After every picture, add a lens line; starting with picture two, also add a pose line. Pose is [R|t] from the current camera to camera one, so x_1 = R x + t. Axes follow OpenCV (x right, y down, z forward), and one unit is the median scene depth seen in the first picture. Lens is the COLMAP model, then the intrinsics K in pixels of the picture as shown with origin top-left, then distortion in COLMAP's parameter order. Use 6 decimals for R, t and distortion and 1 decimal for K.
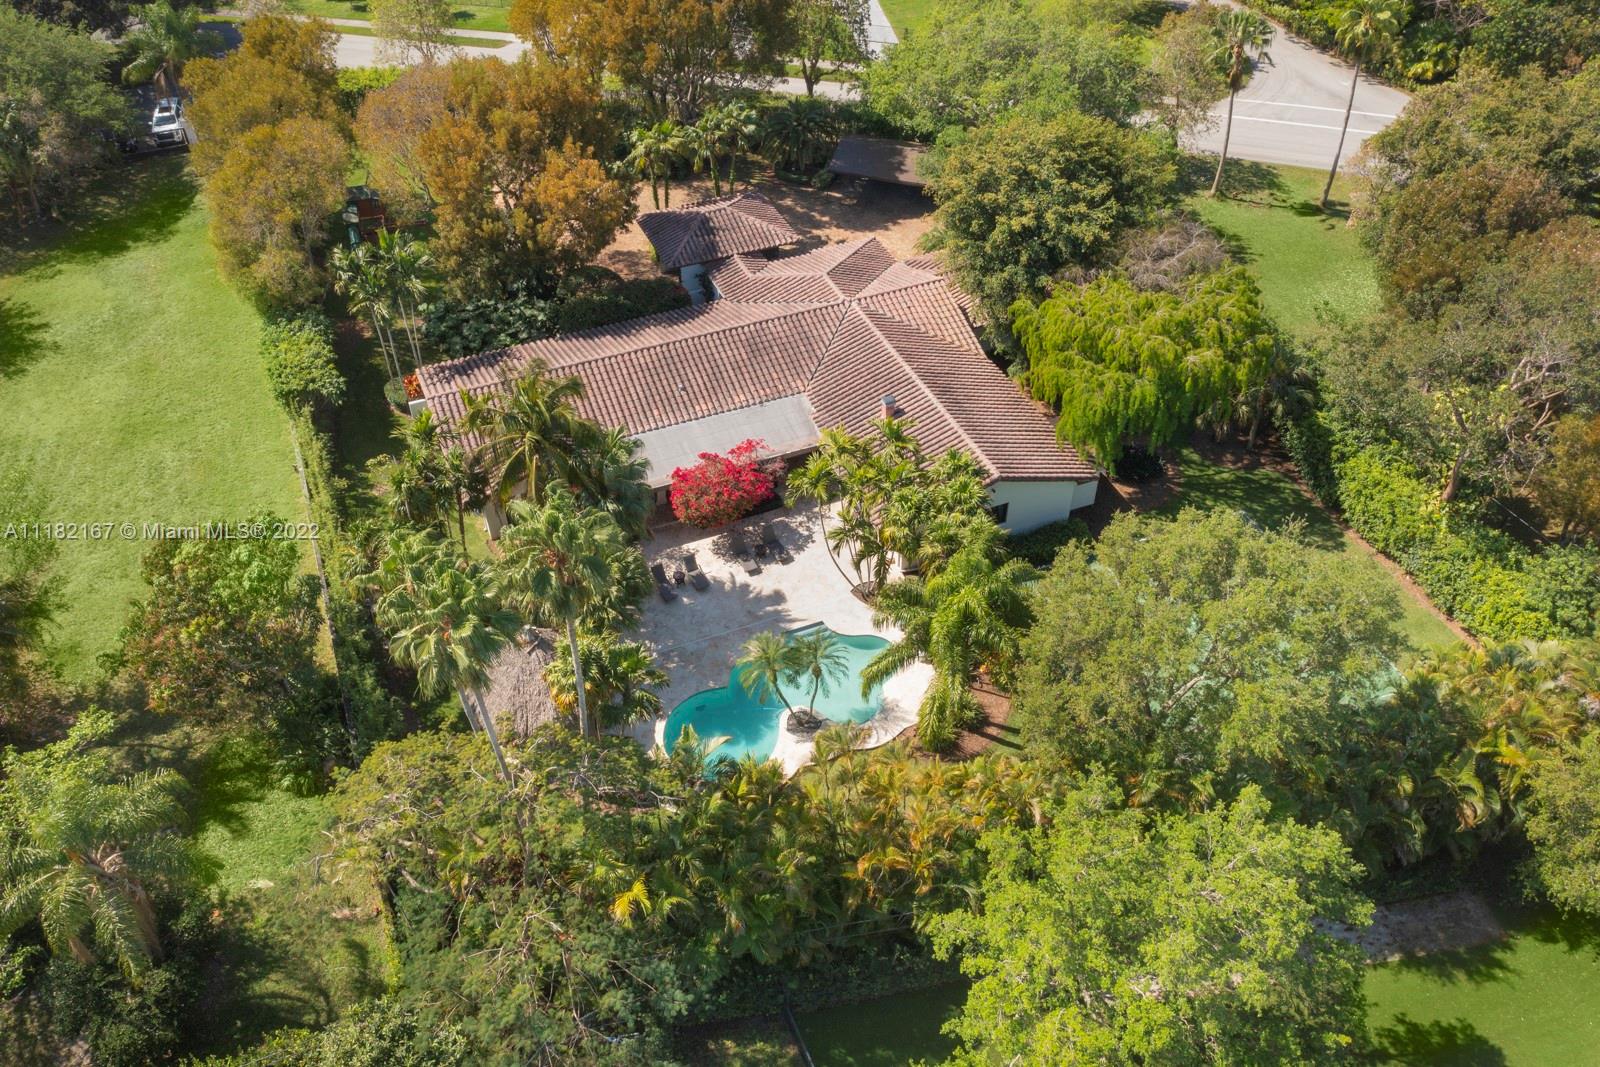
lens RADIAL K [[1281.2, 0, 800.0], [0, 1281.2, 533.5], [0, 0, 1]] dist [-0.058468, 0.001170]
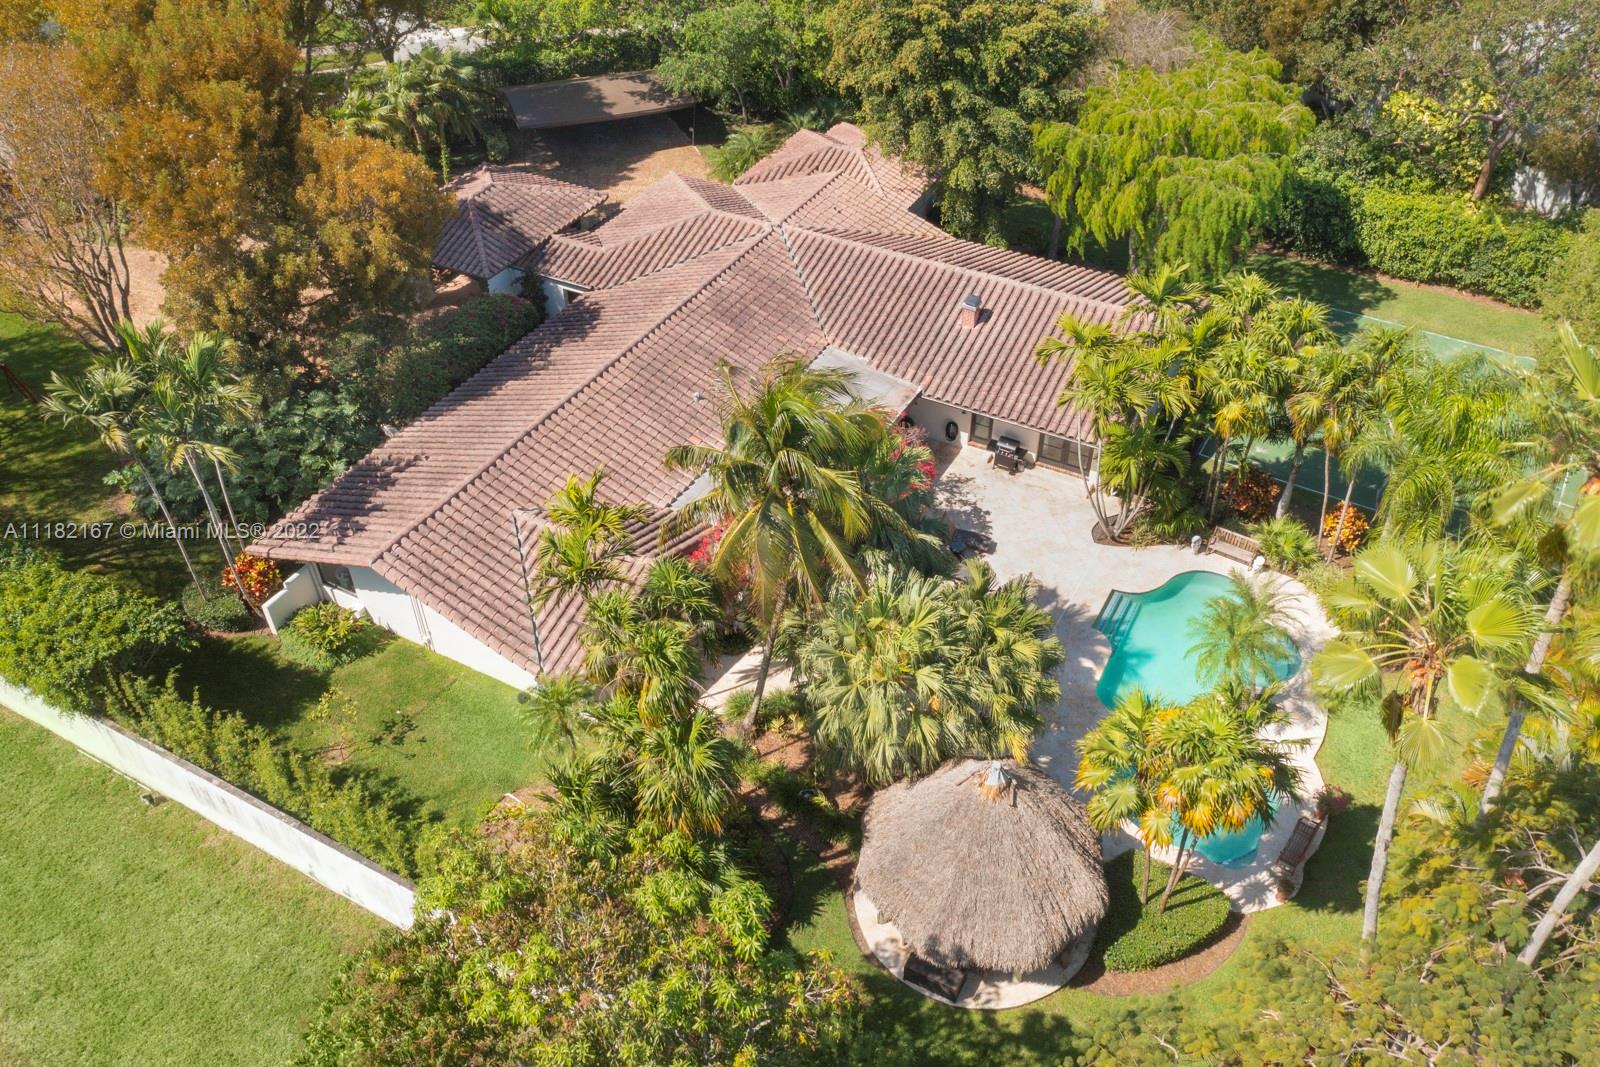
lens RADIAL K [[1281.2, 0, 800.0], [0, 1281.2, 533.5], [0, 0, 1]] dist [-0.058468, 0.001170]
pose [[0.777451, -0.402371, 0.483391, -0.413591], [0.420373, 0.904122, 0.076487, -0.080509], [-0.467821, 0.143740, 0.872057, 0.420646]]
